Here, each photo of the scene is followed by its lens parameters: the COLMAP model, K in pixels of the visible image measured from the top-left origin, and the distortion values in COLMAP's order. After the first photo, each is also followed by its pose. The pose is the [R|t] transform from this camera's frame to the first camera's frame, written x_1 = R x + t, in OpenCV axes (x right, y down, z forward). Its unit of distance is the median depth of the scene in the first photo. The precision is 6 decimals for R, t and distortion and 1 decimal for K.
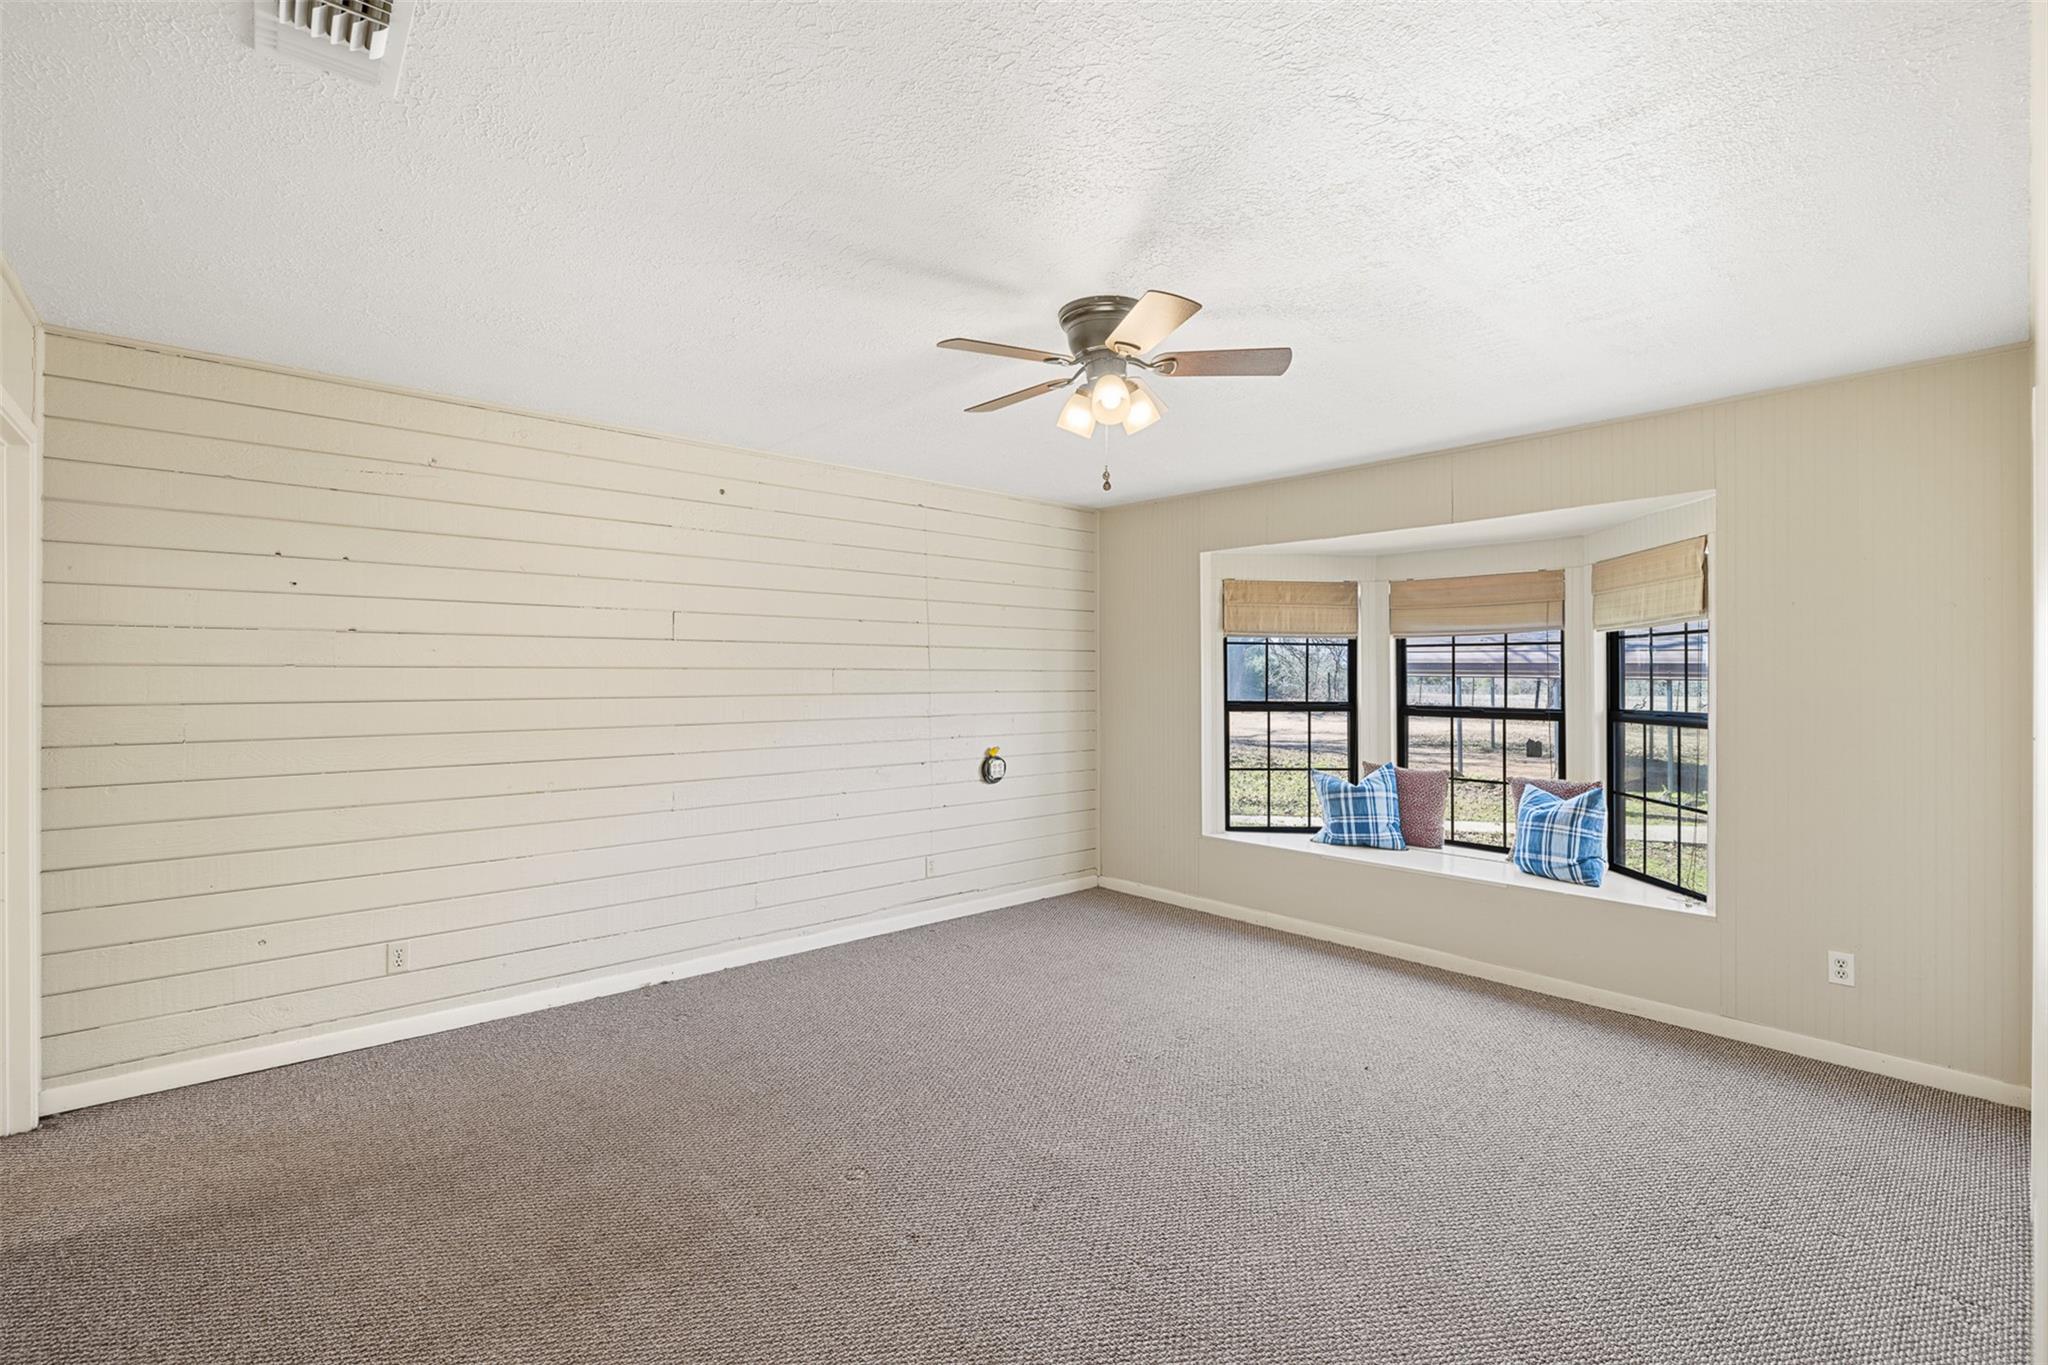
lens RADIAL K [[904.3, 0, 1013.8], [0, 904.3, 671.9], [0, 0, 1]] dist [-0.000028, -0.000082]
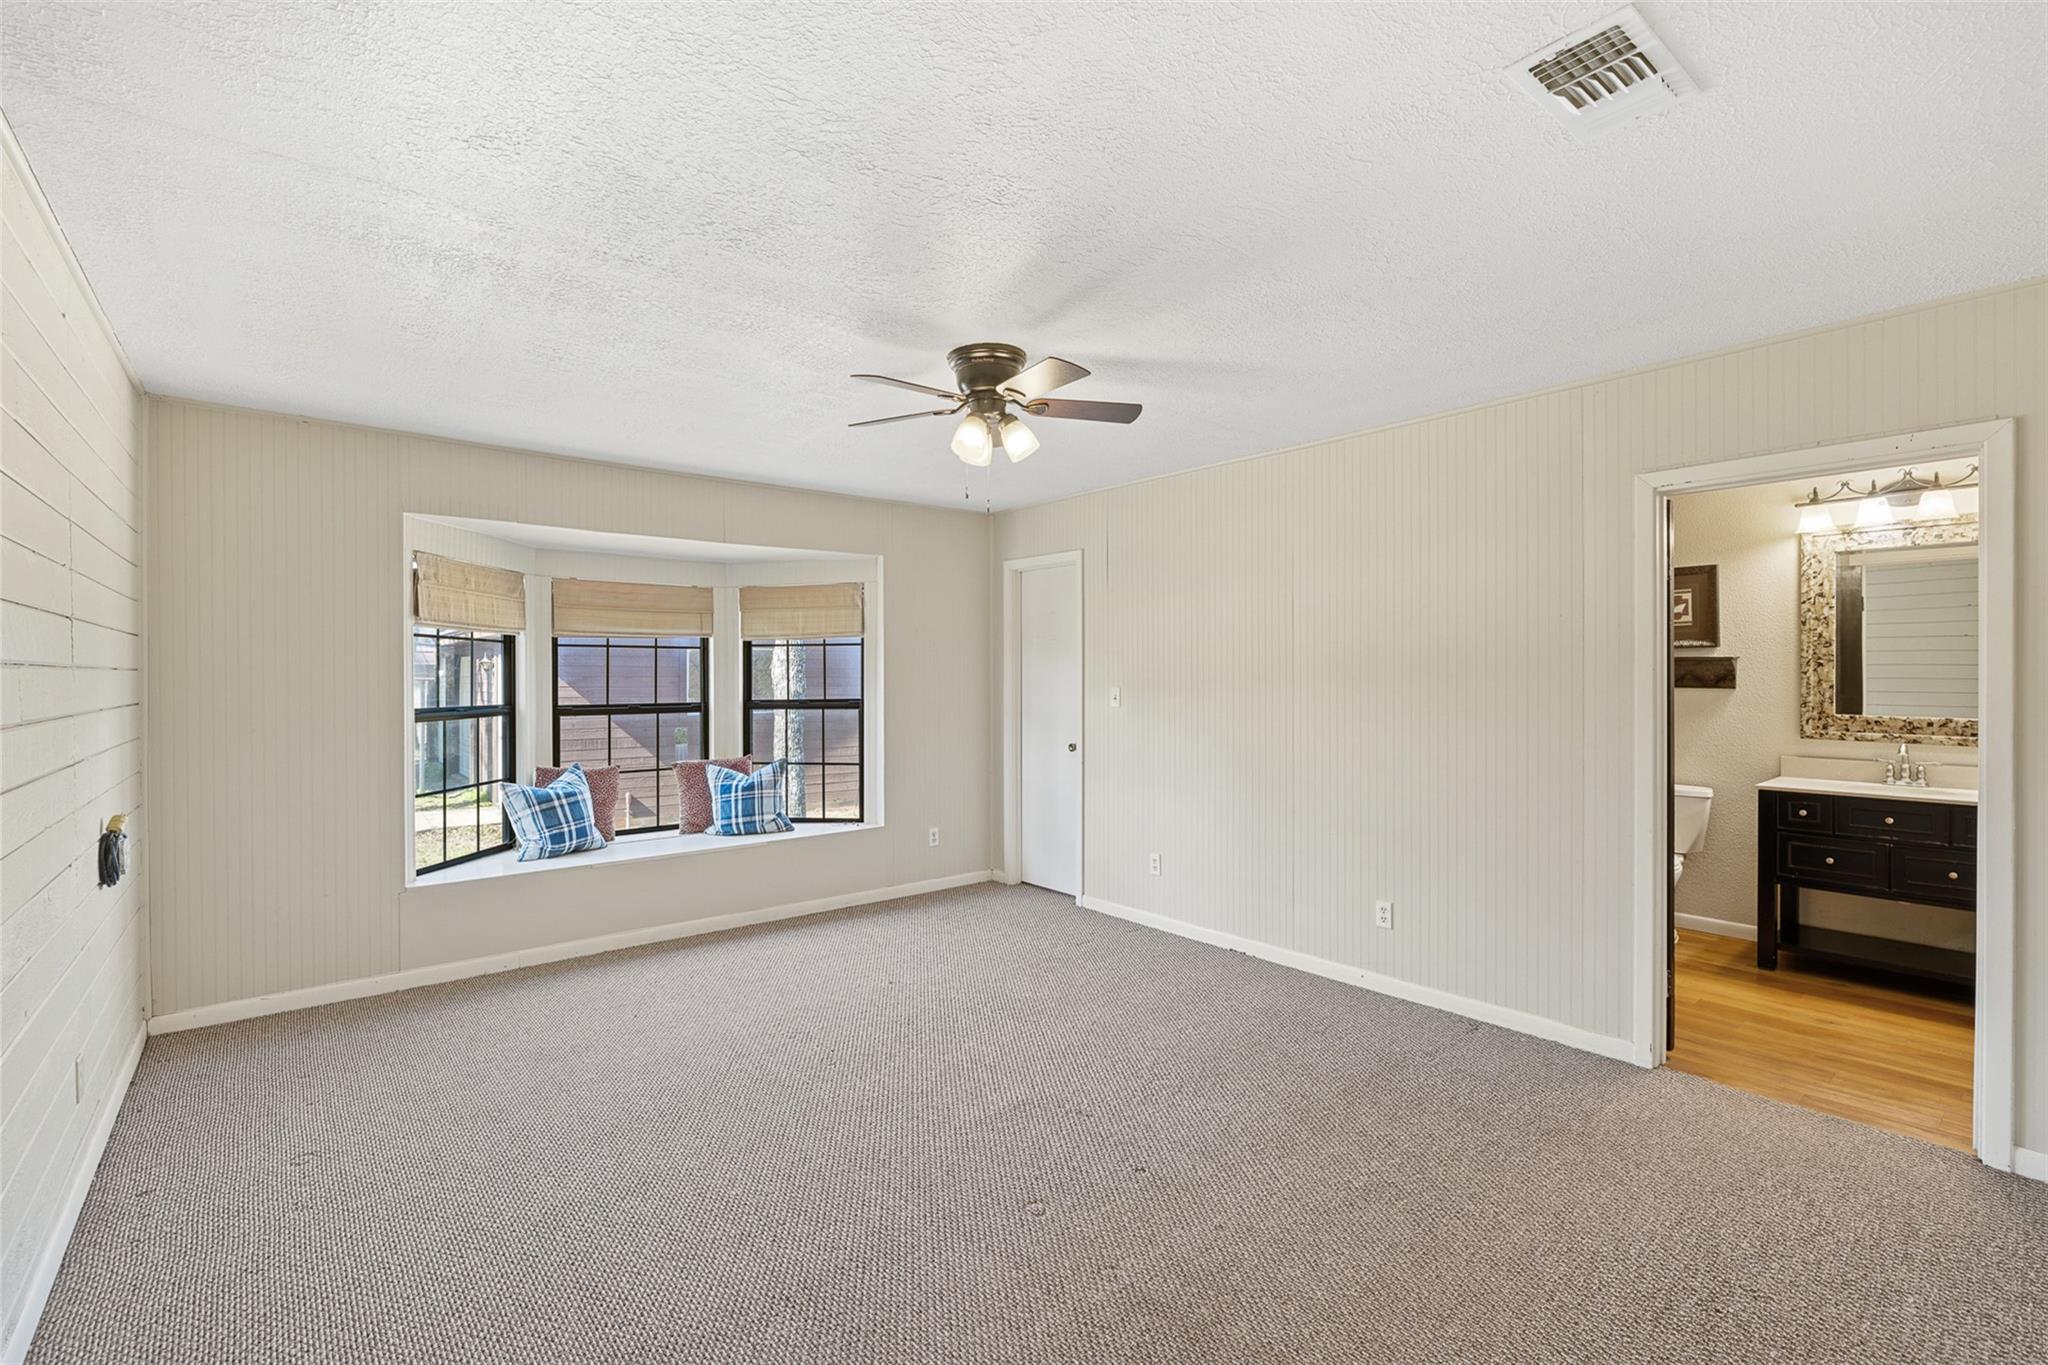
lens RADIAL K [[904.3, 0, 1015.1], [0, 904.3, 674.6], [0, 0, 1]] dist [-0.000028, -0.000082]
pose [[0.042347, -0.005187, 0.999090, -0.598420], [-0.001595, 0.999985, 0.005259, -0.002481], [-0.999102, -0.001816, 0.042338, 0.528553]]
